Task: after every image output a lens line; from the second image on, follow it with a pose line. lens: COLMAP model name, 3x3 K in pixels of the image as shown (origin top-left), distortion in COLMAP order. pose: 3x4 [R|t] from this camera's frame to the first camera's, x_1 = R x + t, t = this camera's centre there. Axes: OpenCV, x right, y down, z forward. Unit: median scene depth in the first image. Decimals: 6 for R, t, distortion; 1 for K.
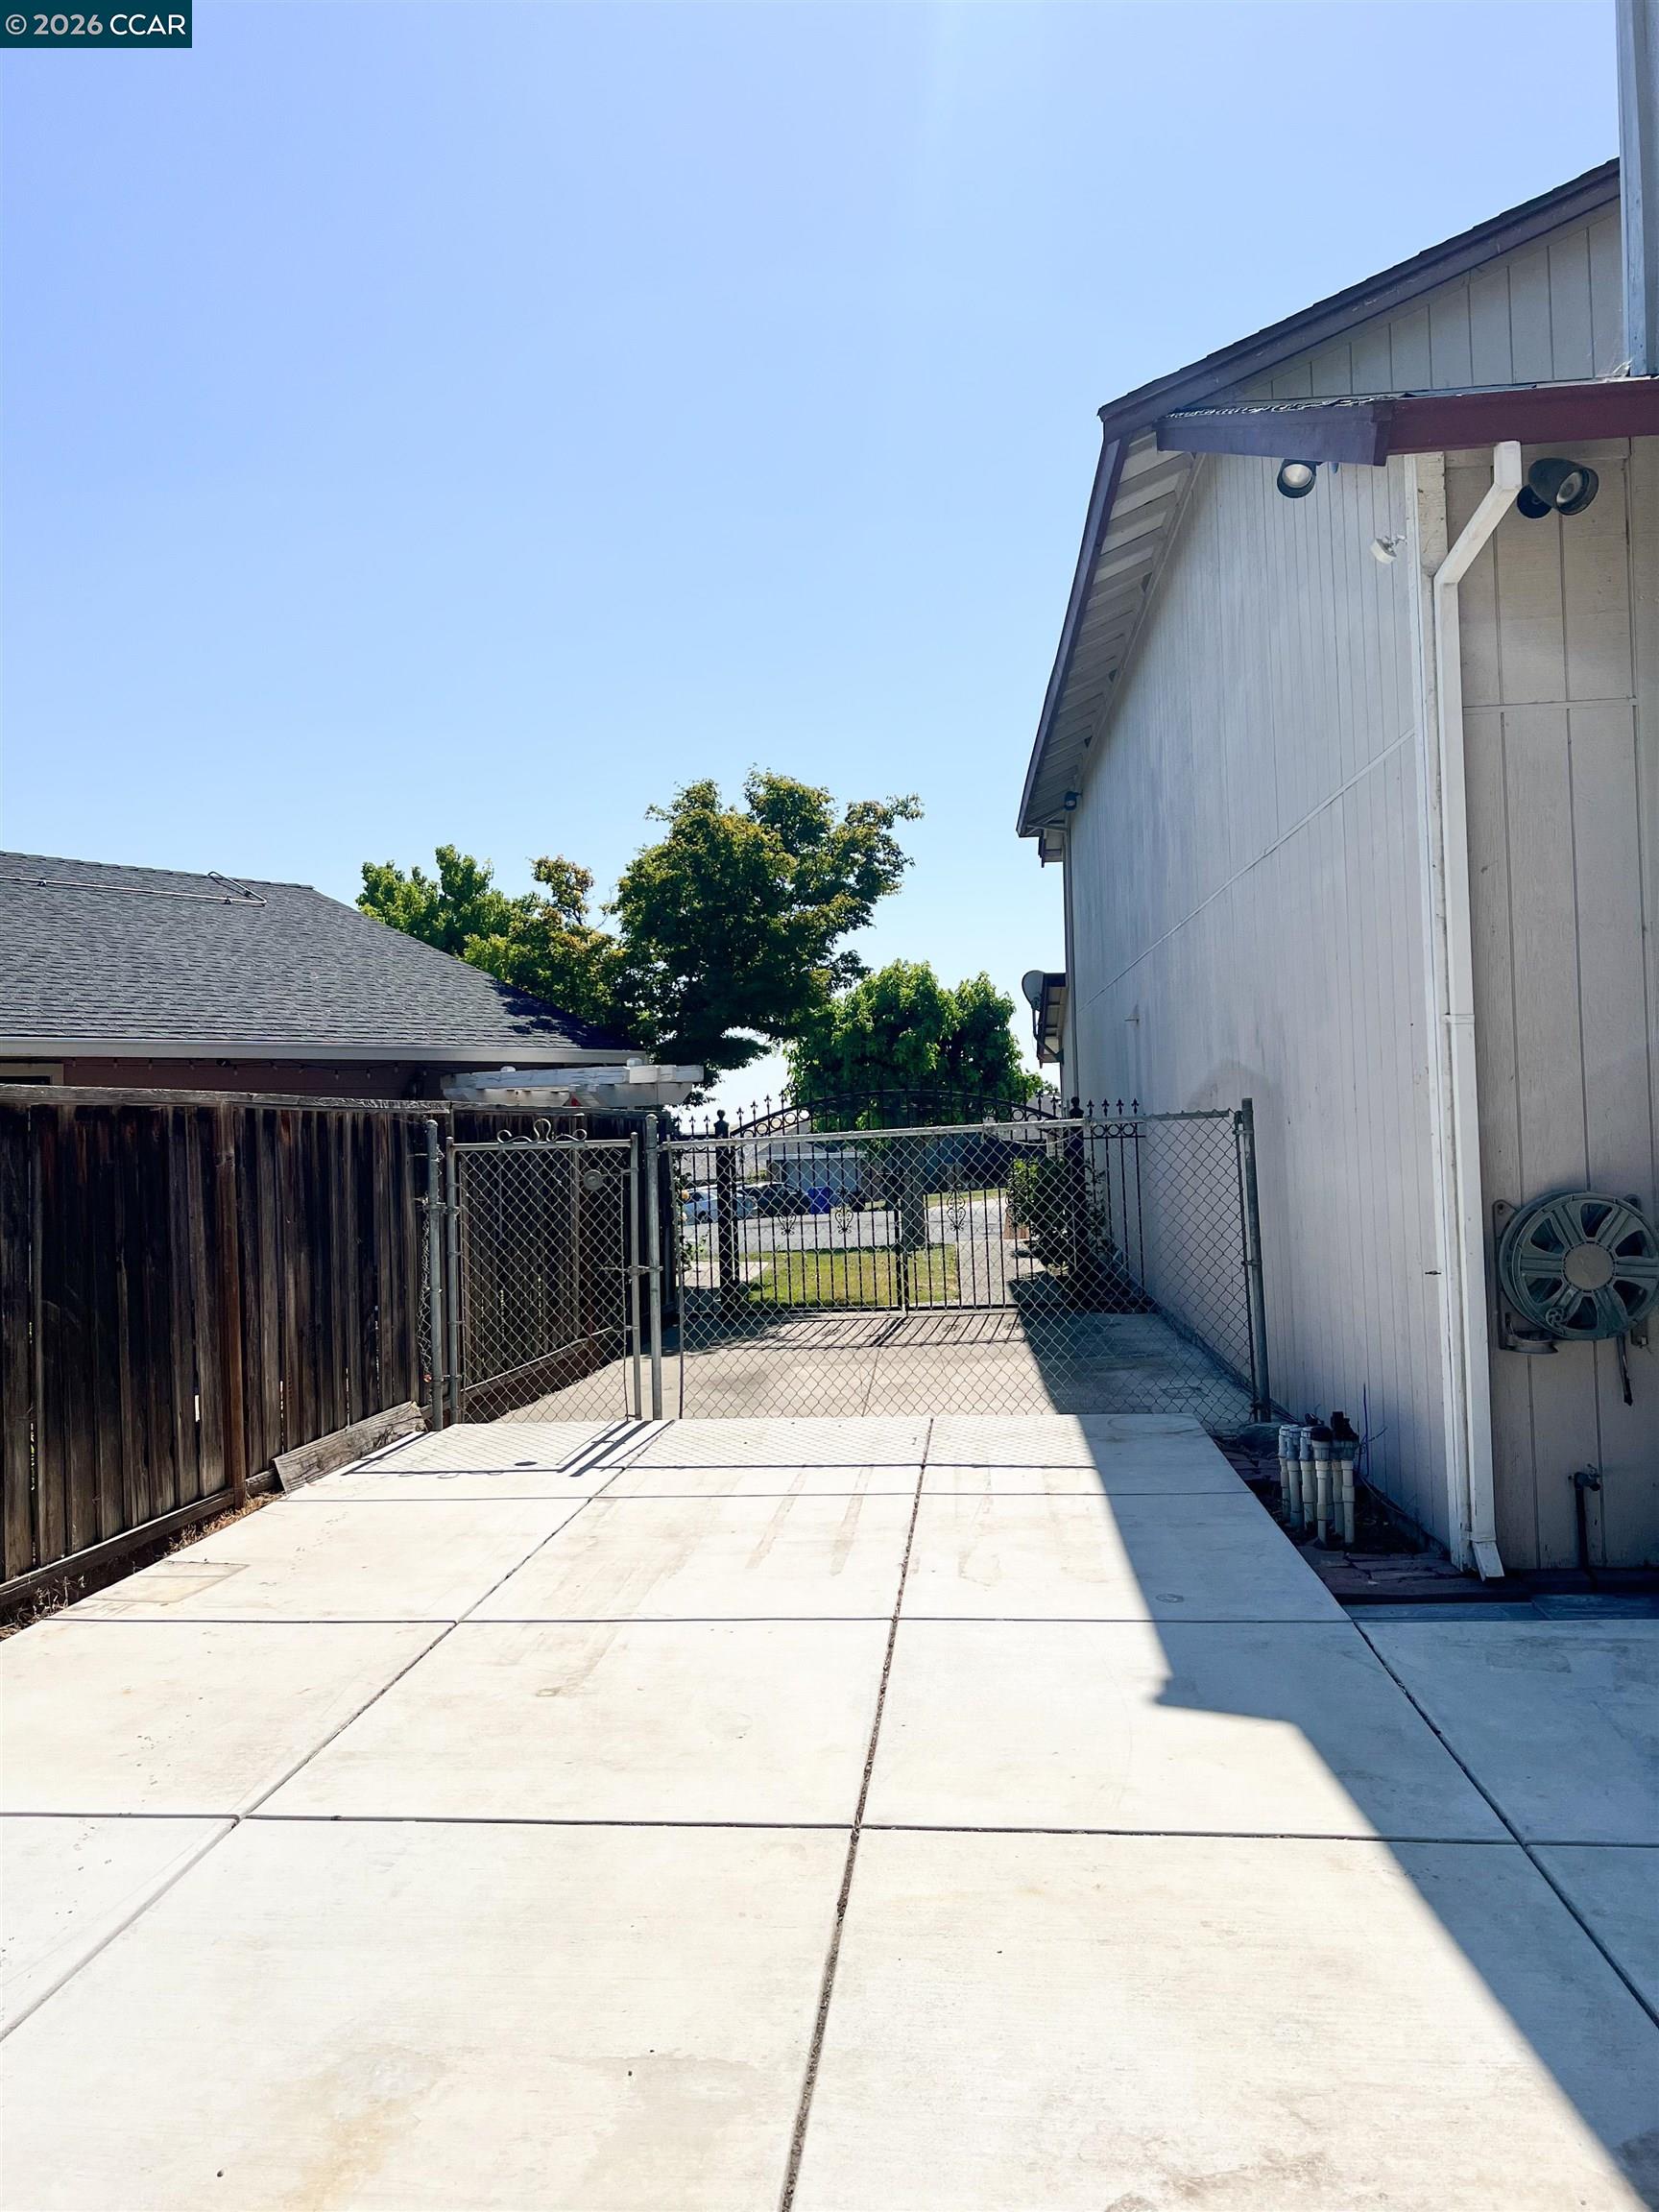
lens RADIAL K [[1728.0, 0, 829.5], [0, 1728.0, 1106.0], [0, 0, 1]] dist [0.044811, -0.043760]
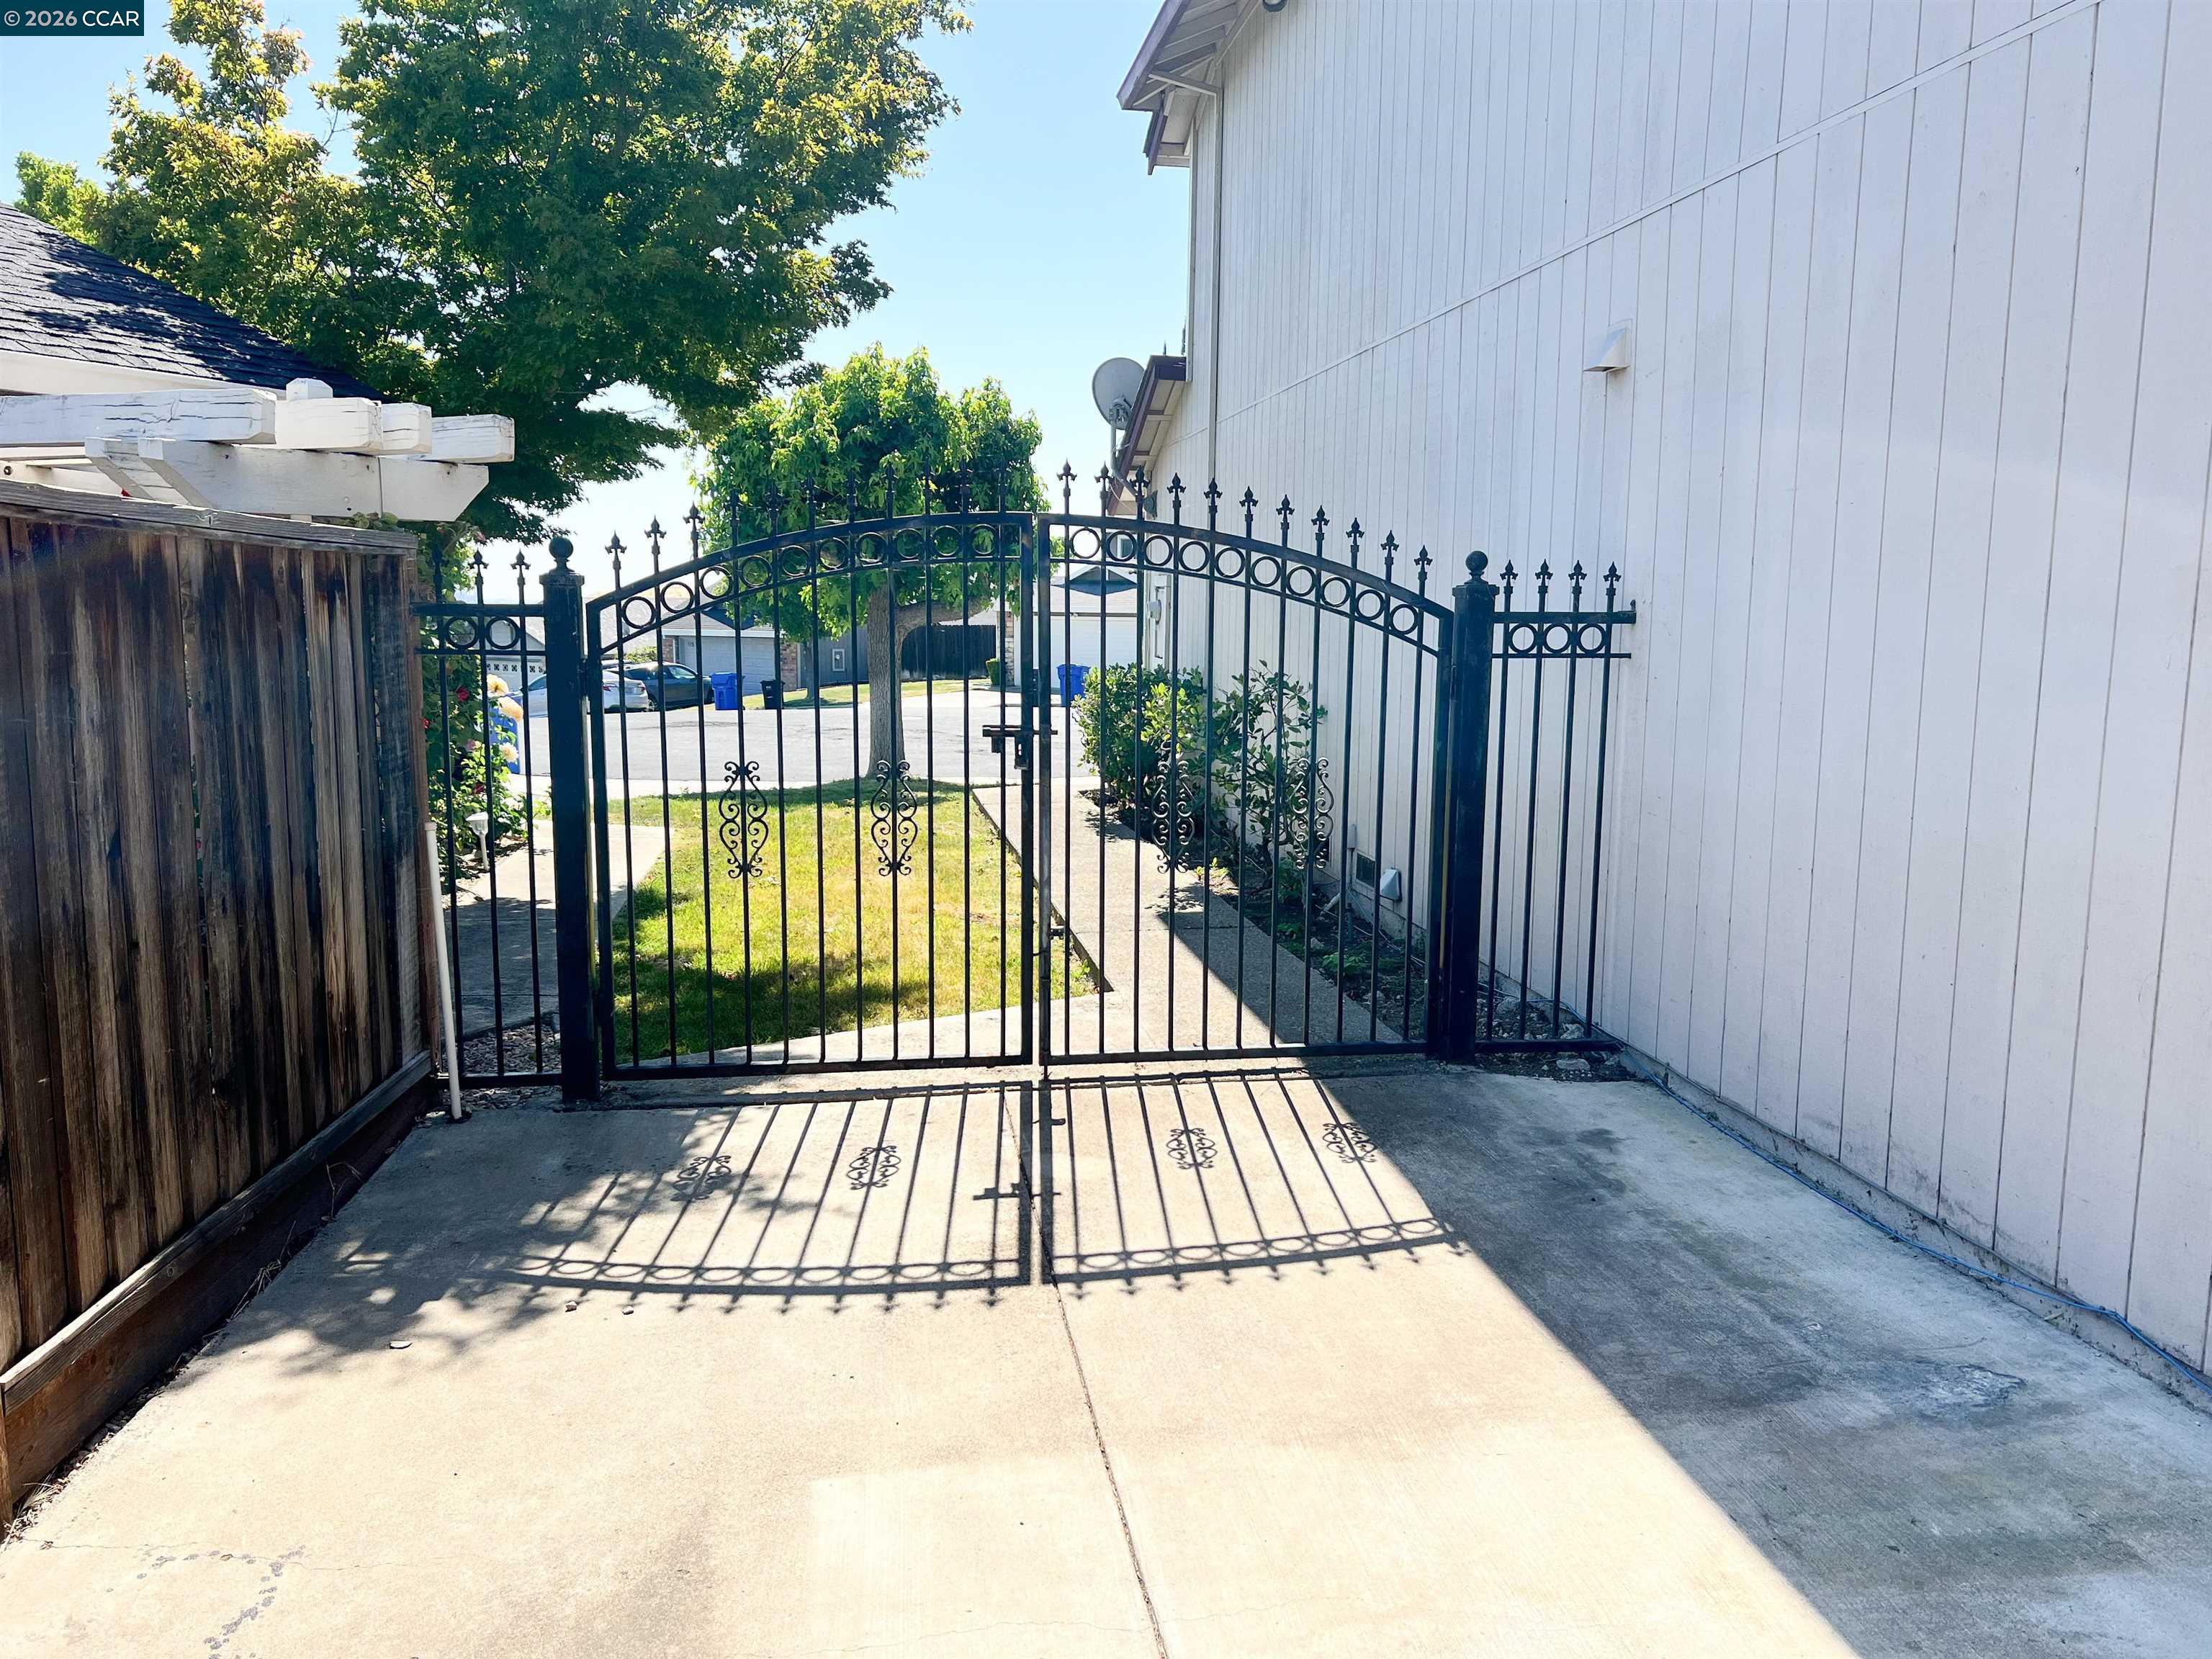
lens RADIAL K [[1728.0, 0, 1109.9], [0, 1728.0, 847.8], [0, 0, 1]] dist [0.044811, -0.043760]
pose [[0.975177, 0.012904, 0.221050, -0.021840], [-0.045828, 0.988447, 0.144472, 0.005903], [-0.216632, -0.151016, 0.964502, 0.433057]]
